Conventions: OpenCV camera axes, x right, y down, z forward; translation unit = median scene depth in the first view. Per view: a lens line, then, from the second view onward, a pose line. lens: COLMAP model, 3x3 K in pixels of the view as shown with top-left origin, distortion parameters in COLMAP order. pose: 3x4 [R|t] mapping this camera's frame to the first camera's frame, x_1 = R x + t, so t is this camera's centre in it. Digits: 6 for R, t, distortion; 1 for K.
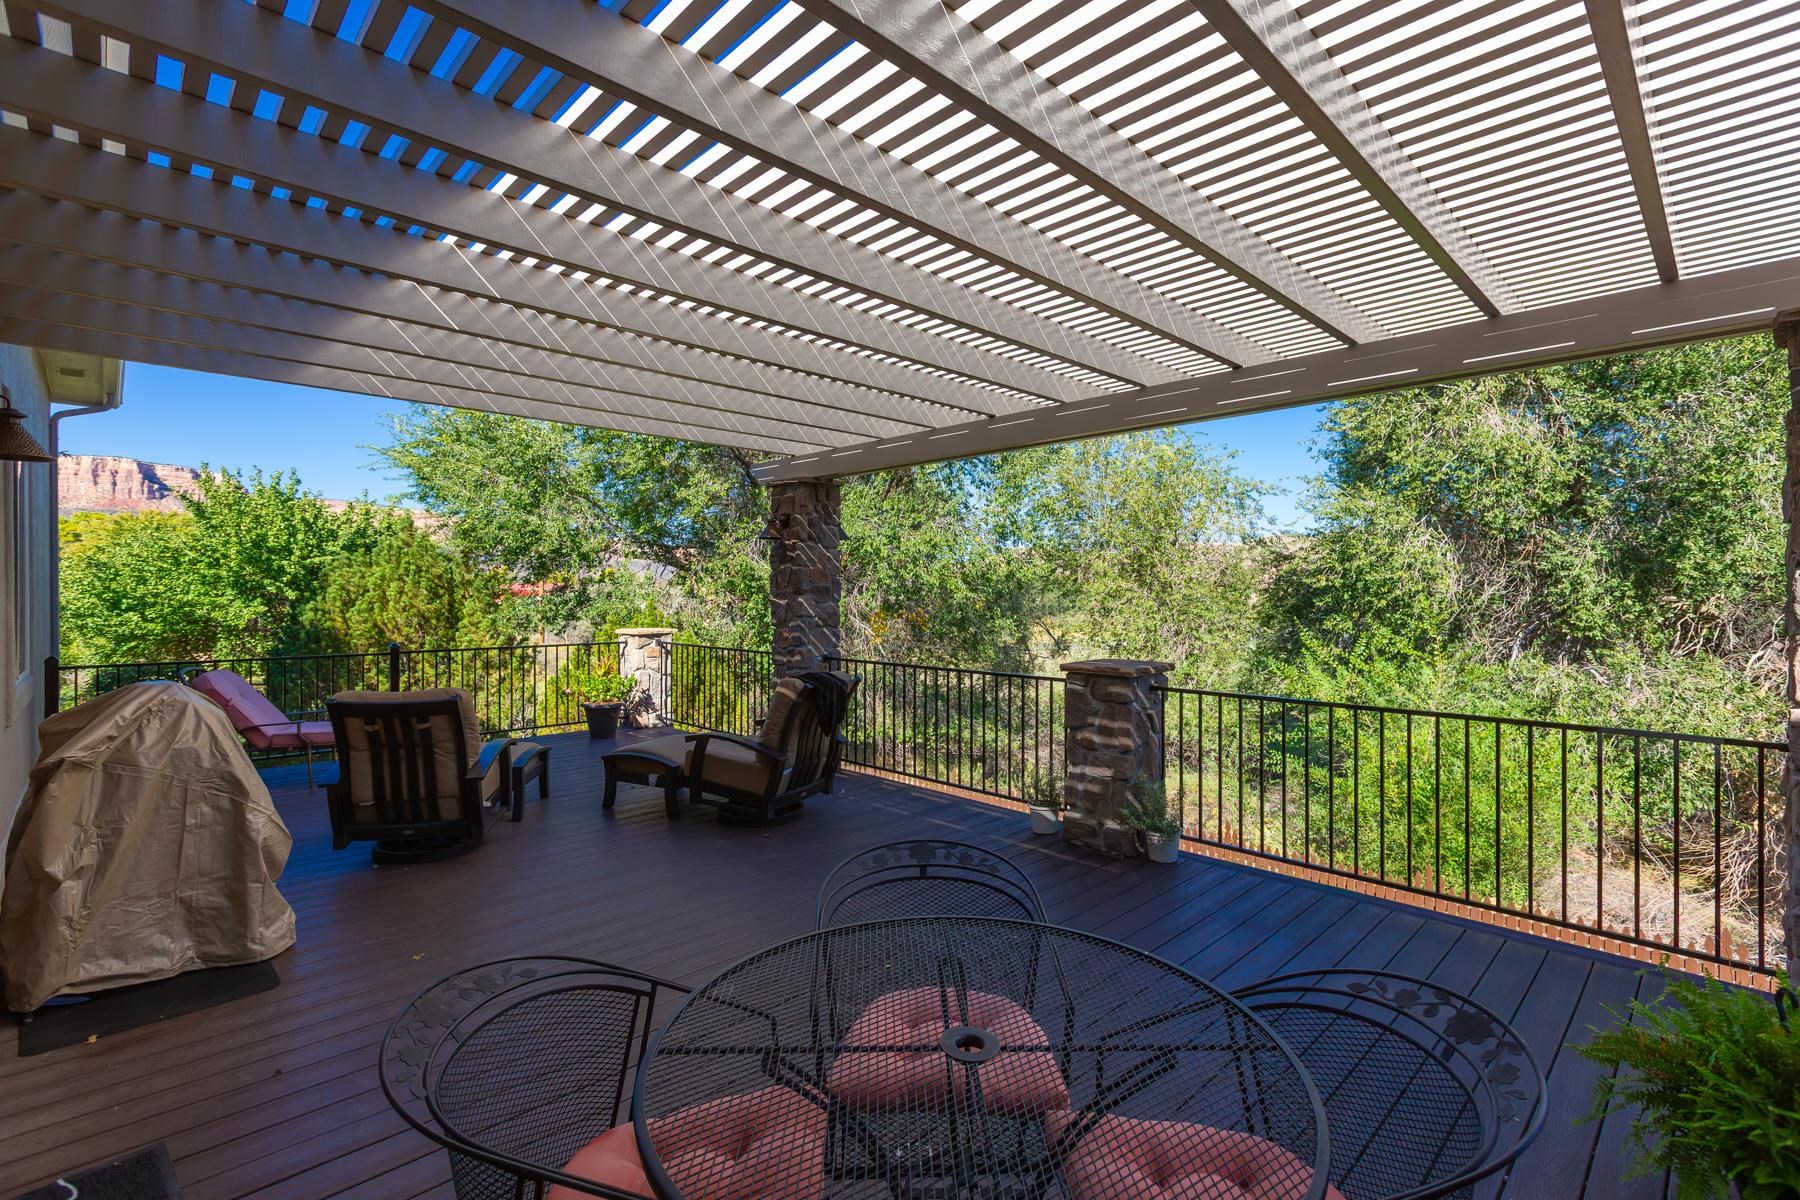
lens RADIAL K [[807.3, 0, 911.3], [0, 807.3, 593.0], [0, 0, 1]] dist [0.003580, 0.000501]
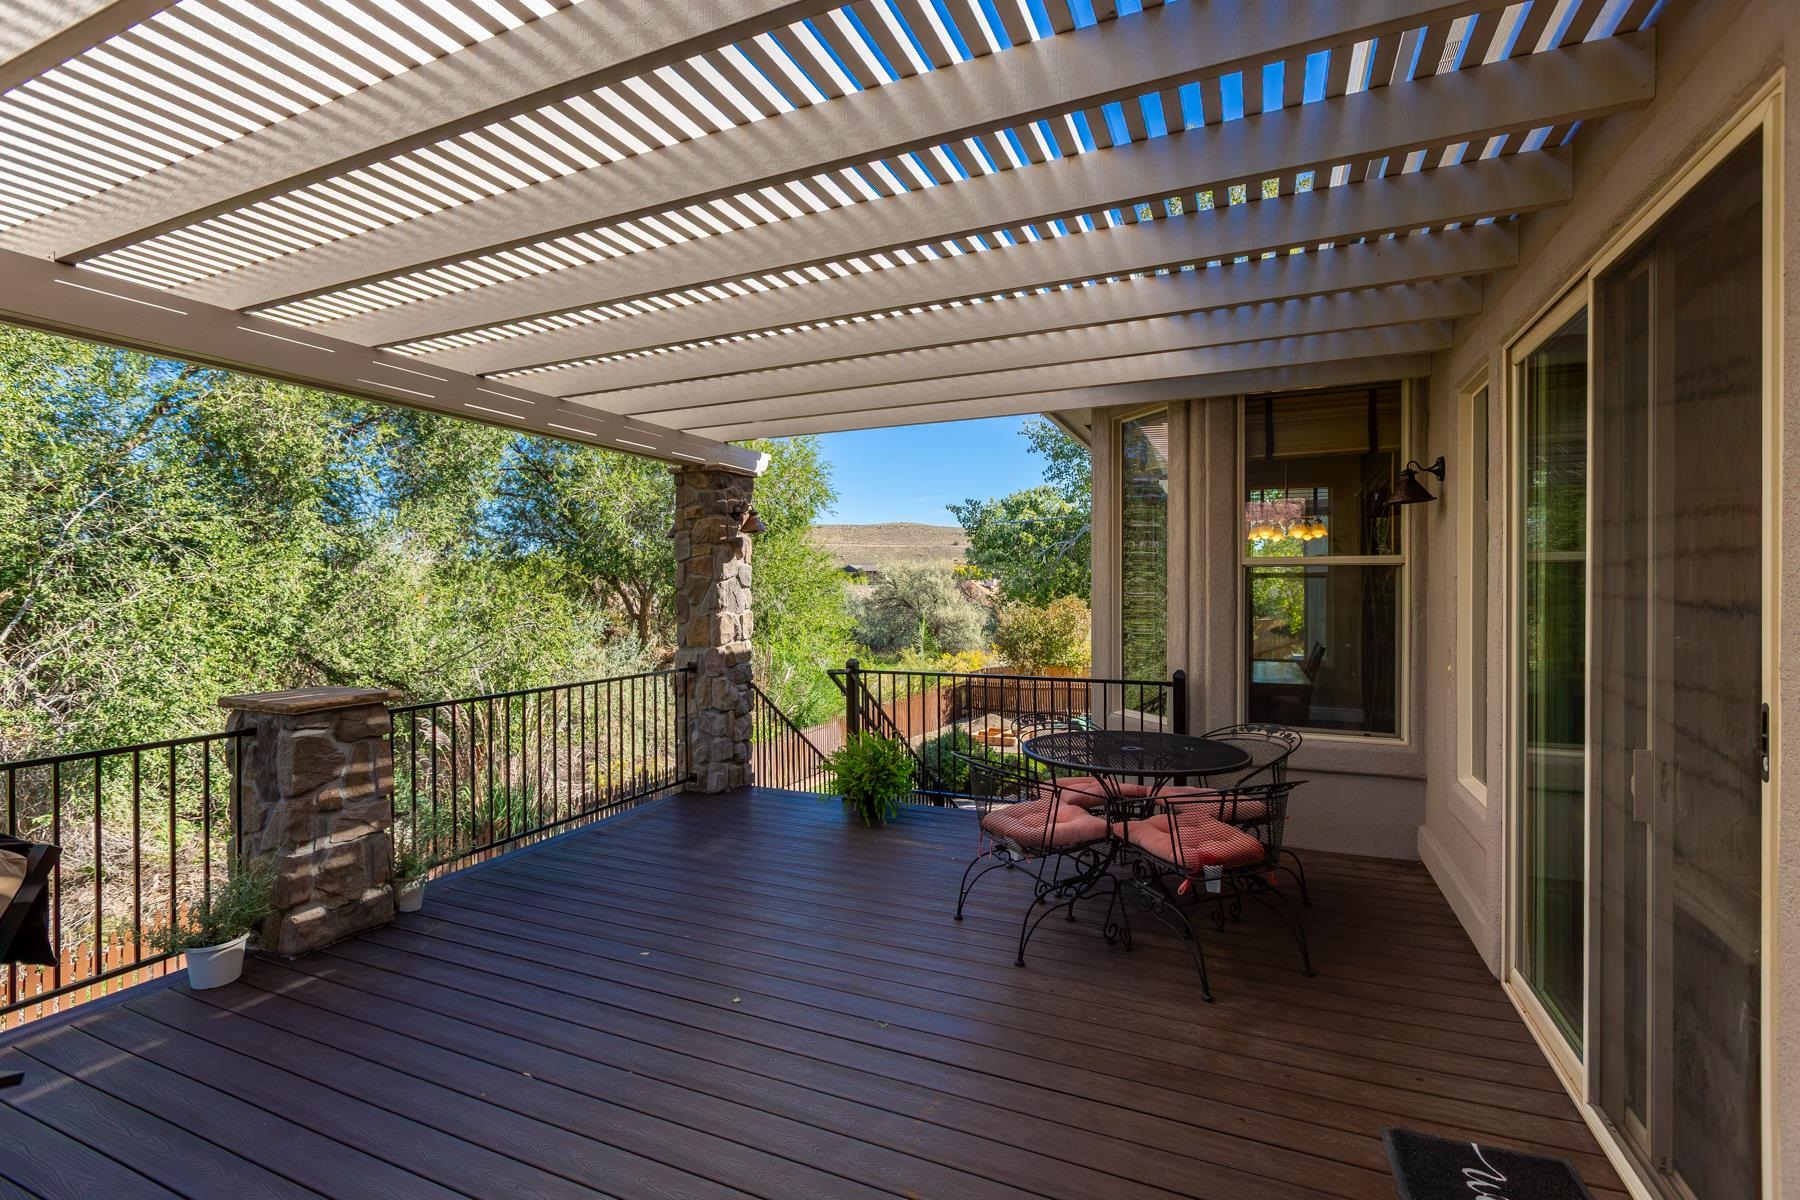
lens RADIAL K [[807.3, 0, 911.3], [0, 807.3, 593.0], [0, 0, 1]] dist [0.003580, 0.000501]
pose [[-0.370957, 0.003550, 0.928643, -0.665685], [0.000284, 0.999993, -0.003709, -0.003760], [-0.928650, -0.001112, -0.370956, 0.785628]]
